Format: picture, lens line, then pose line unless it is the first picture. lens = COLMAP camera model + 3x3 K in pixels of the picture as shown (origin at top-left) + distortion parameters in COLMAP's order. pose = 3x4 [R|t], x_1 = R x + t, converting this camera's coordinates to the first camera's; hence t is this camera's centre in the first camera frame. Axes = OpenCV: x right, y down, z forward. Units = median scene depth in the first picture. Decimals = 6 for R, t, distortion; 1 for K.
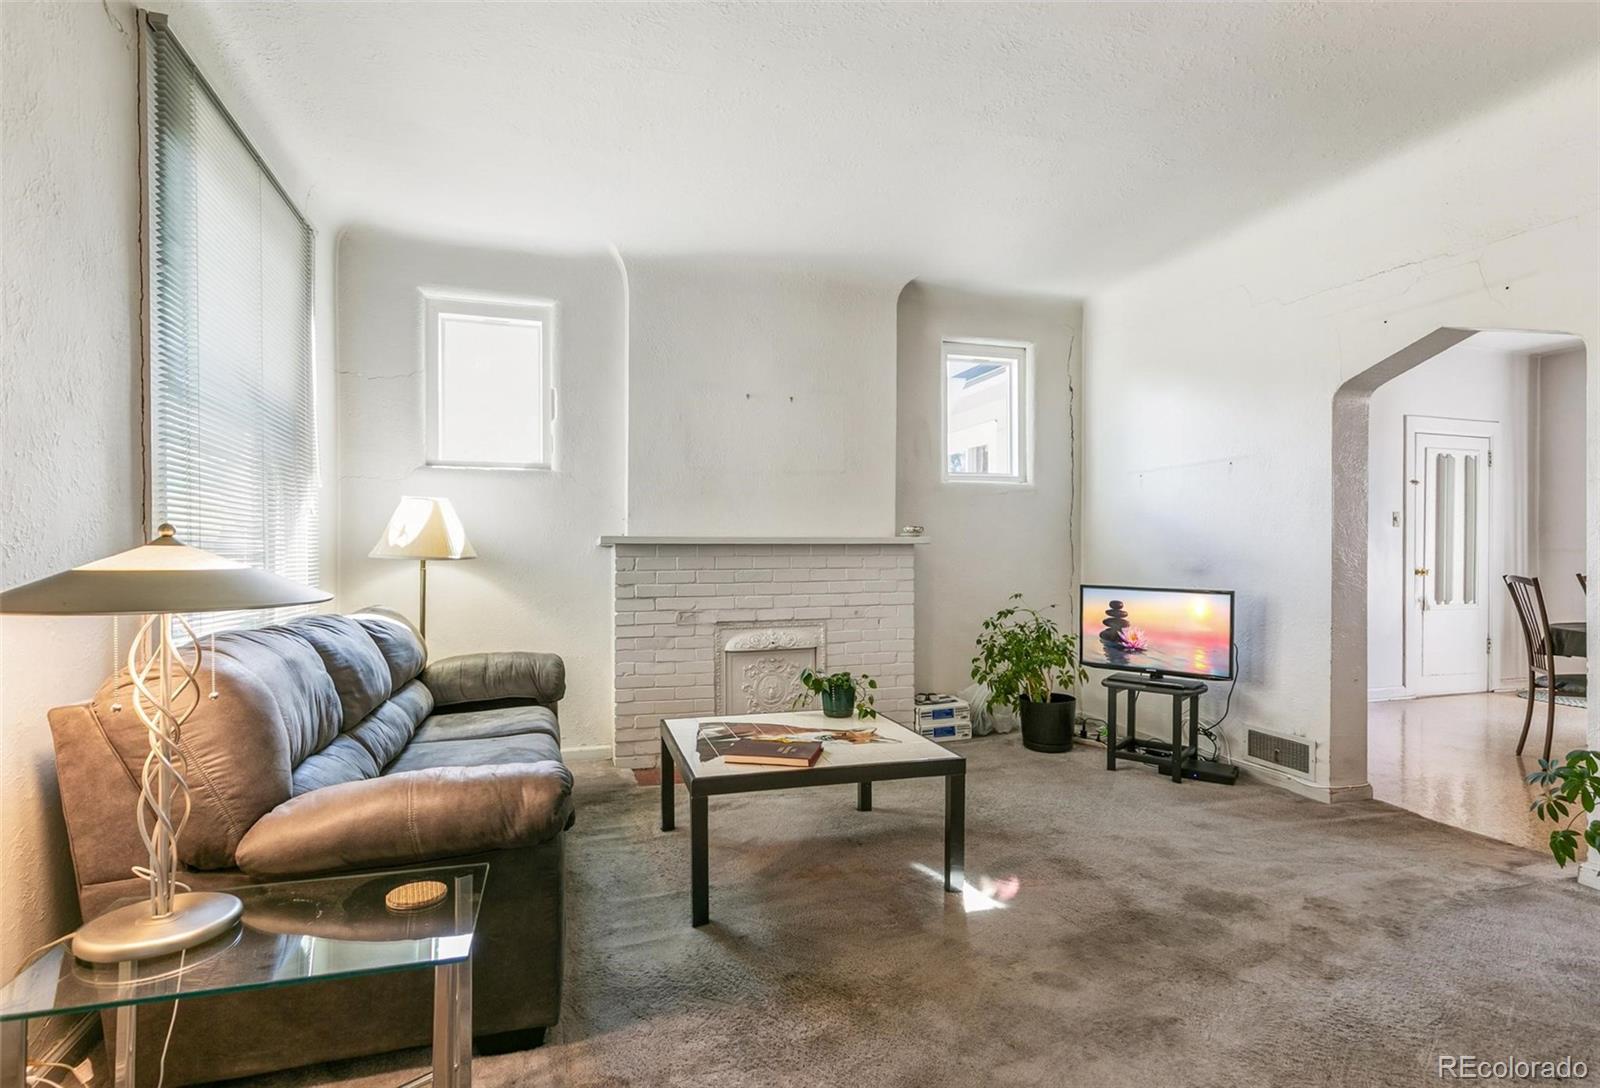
lens RADIAL K [[810.2, 0, 804.6], [0, 810.2, 556.0], [0, 0, 1]] dist [0.011410, -0.000352]
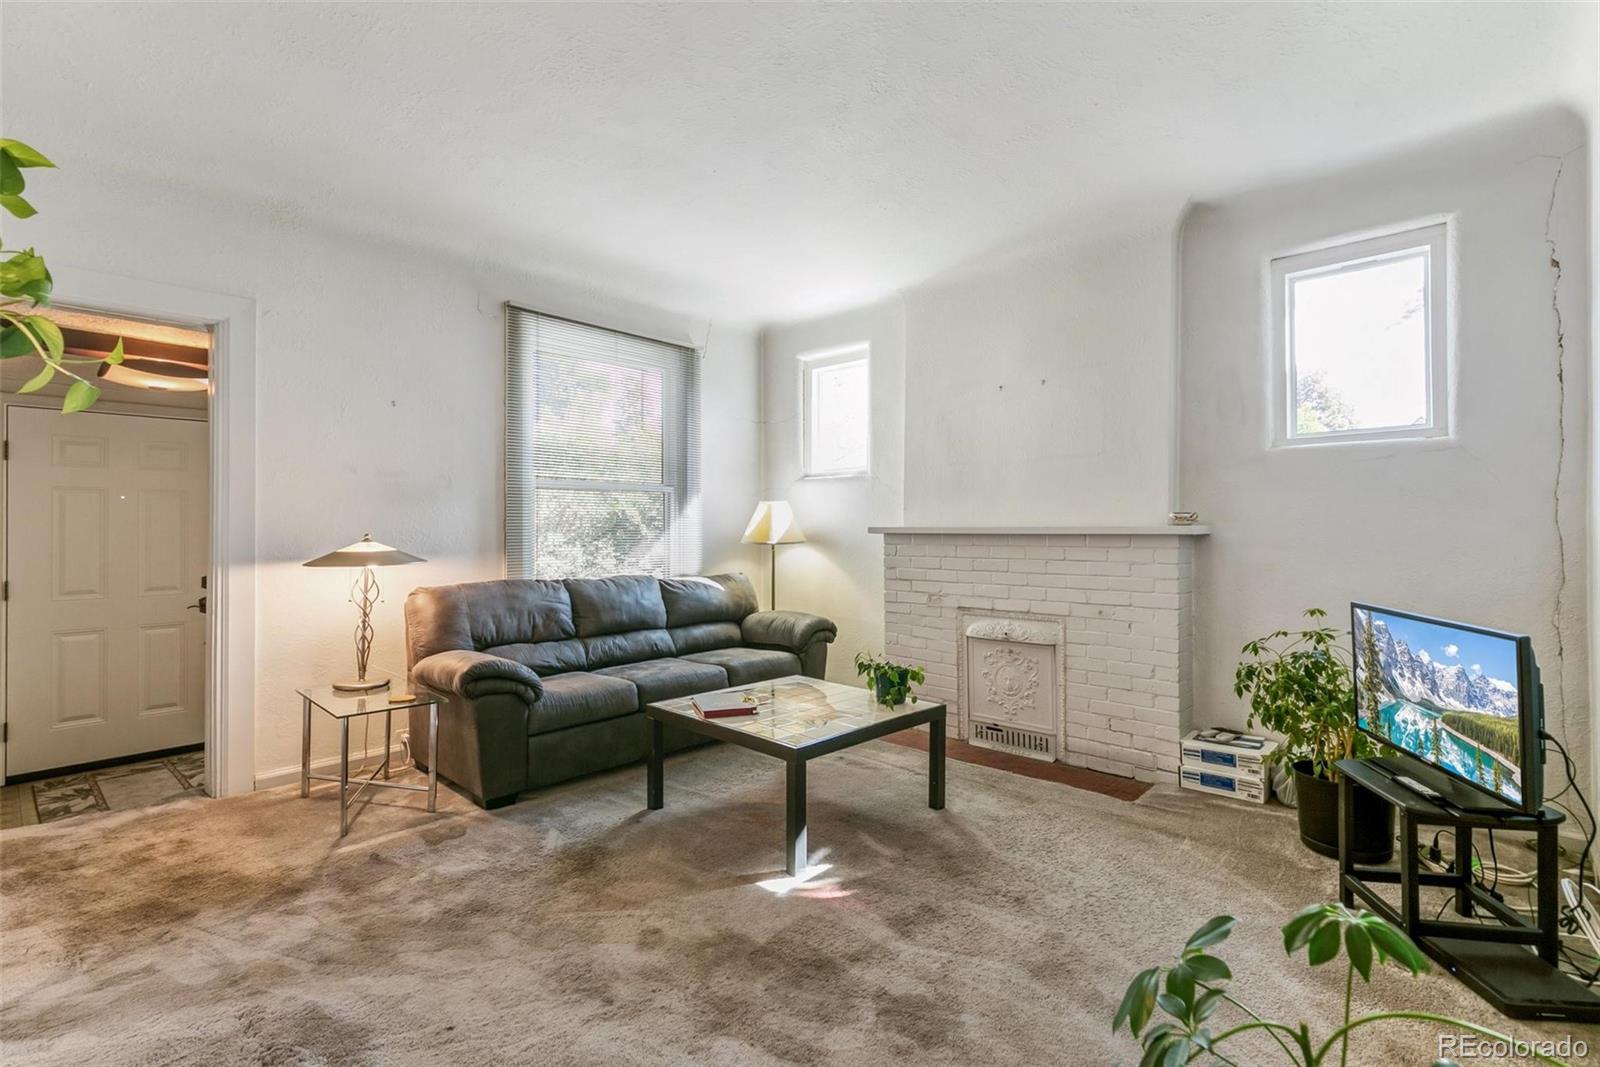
lens RADIAL K [[749.1, 0, 804.0], [0, 749.1, 524.8], [0, 0, 1]] dist [0.006944, 0.001212]
pose [[0.477764, -0.003327, -0.878482, 0.660963], [-0.008052, 0.999934, -0.008166, -0.016553], [0.878451, 0.010974, 0.477706, 0.350180]]
